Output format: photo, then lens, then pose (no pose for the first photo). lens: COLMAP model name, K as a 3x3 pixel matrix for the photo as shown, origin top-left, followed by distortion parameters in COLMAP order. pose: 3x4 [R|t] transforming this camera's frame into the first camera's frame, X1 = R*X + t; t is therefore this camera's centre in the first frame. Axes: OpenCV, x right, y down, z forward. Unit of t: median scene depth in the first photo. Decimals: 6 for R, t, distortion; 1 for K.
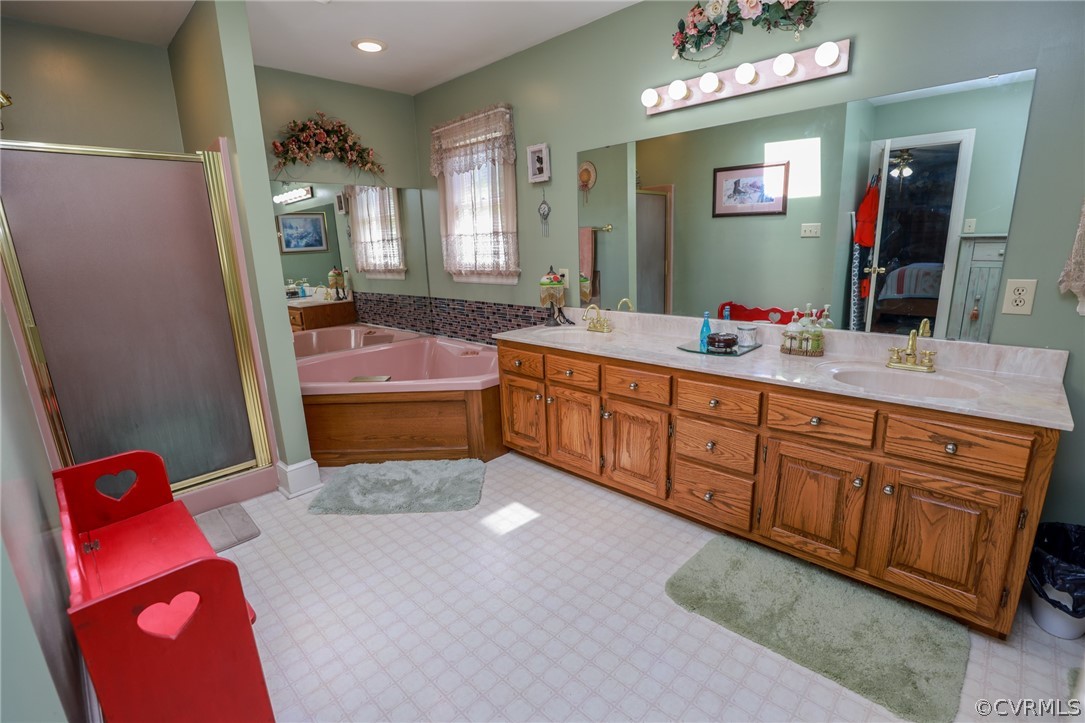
lens RADIAL K [[498.1, 0, 542.5], [0, 498.1, 364.7], [0, 0, 1]] dist [-0.029221, 0.003676]
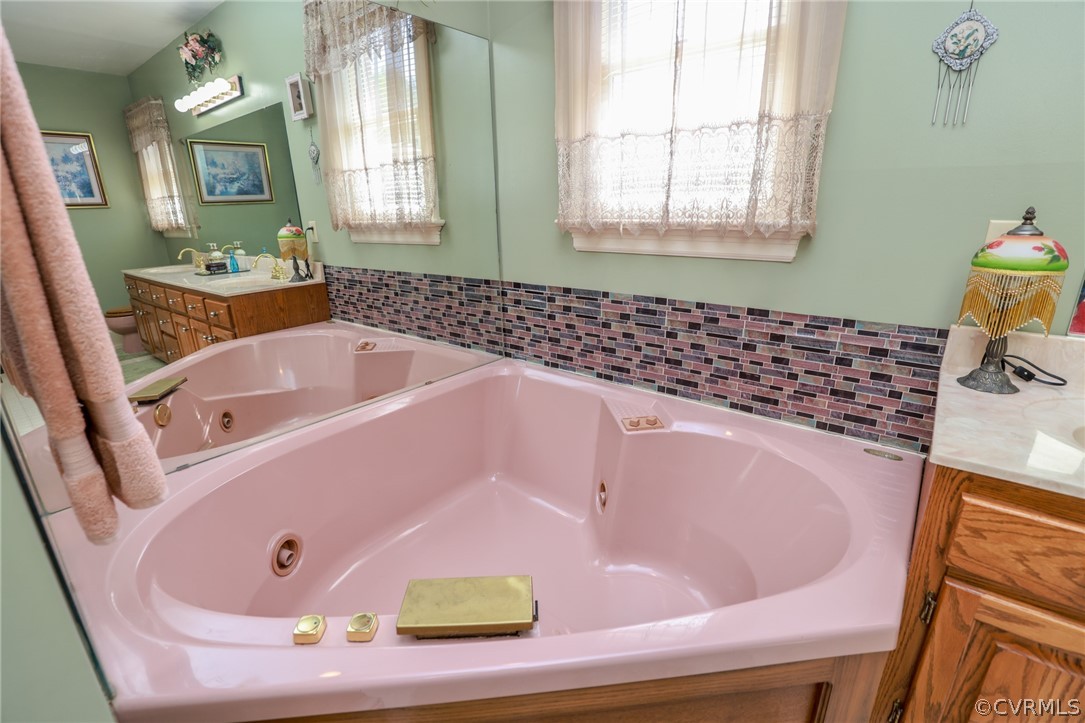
lens RADIAL K [[498.1, 0, 542.9], [0, 498.1, 360.3], [0, 0, 1]] dist [-0.029221, 0.003676]
pose [[0.995984, -0.017138, 0.087878, -0.213883], [0.011626, 0.997955, 0.062859, -0.082733], [-0.088775, -0.061585, 0.994146, 0.472475]]
